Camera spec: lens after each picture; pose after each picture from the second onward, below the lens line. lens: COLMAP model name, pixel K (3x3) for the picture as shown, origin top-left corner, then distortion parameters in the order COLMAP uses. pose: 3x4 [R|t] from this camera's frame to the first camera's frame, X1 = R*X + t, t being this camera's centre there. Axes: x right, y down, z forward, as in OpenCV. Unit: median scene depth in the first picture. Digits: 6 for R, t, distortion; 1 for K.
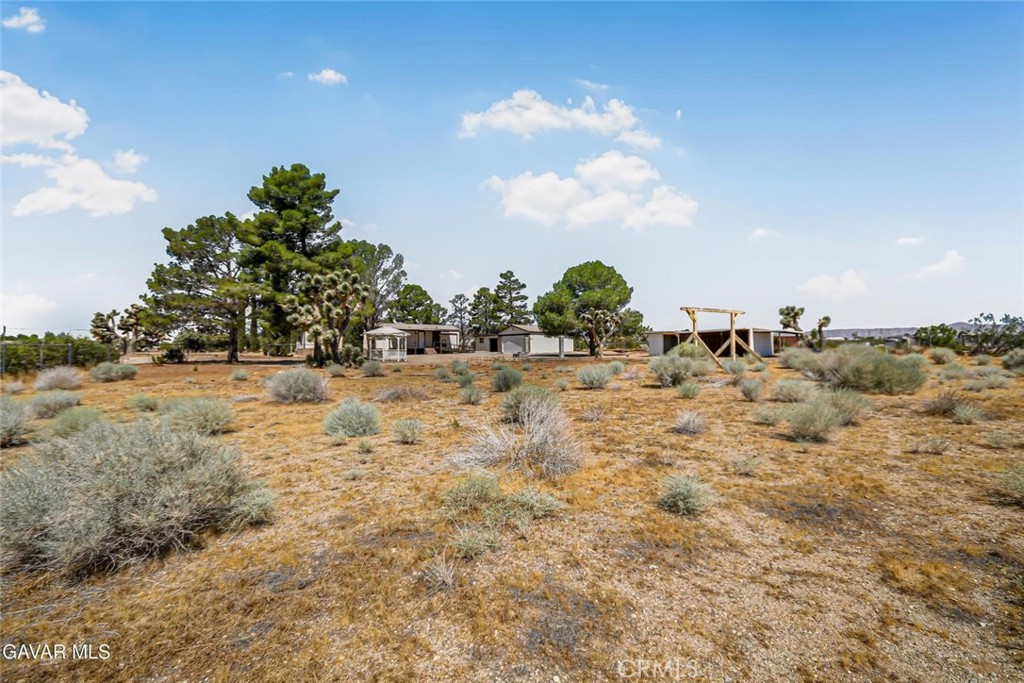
lens RADIAL K [[468.8, 0, 510.8], [0, 468.8, 343.9], [0, 0, 1]] dist [-0.003826, -0.000338]
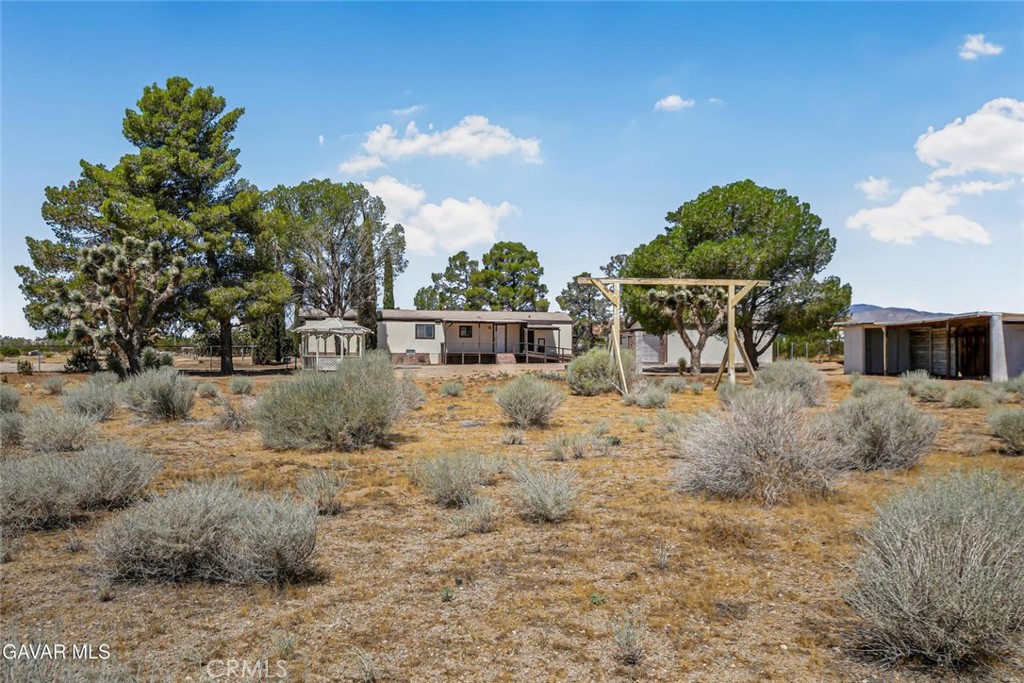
lens RADIAL K [[880.3, 0, 508.2], [0, 880.3, 340.5], [0, 0, 1]] dist [0.071682, 0.004725]
pose [[0.896979, 0.000462, -0.442072, 0.291475], [-0.002532, 0.999988, -0.004094, -0.002310], [0.442065, 0.004792, 0.896970, 0.034351]]
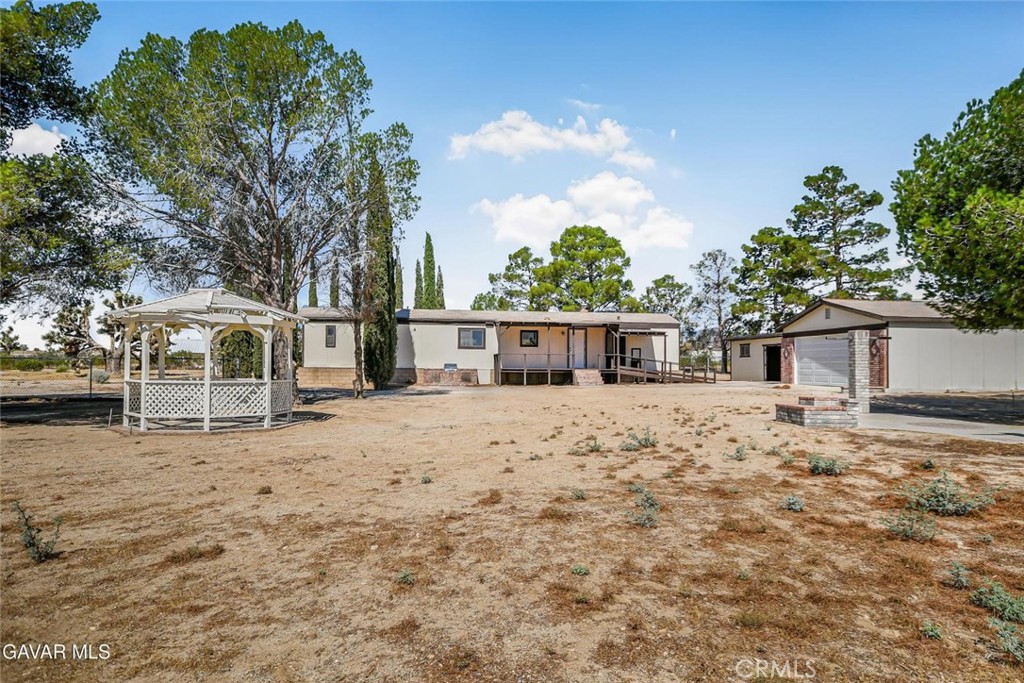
lens RADIAL K [[610.0, 0, 508.2], [0, 610.0, 346.7], [0, 0, 1]] dist [0.010708, 0.000667]
pose [[0.857243, -0.008562, -0.514841, 0.030579], [-0.002936, 0.999764, -0.021515, 0.000903], [0.514904, 0.019955, 0.857016, 0.506043]]
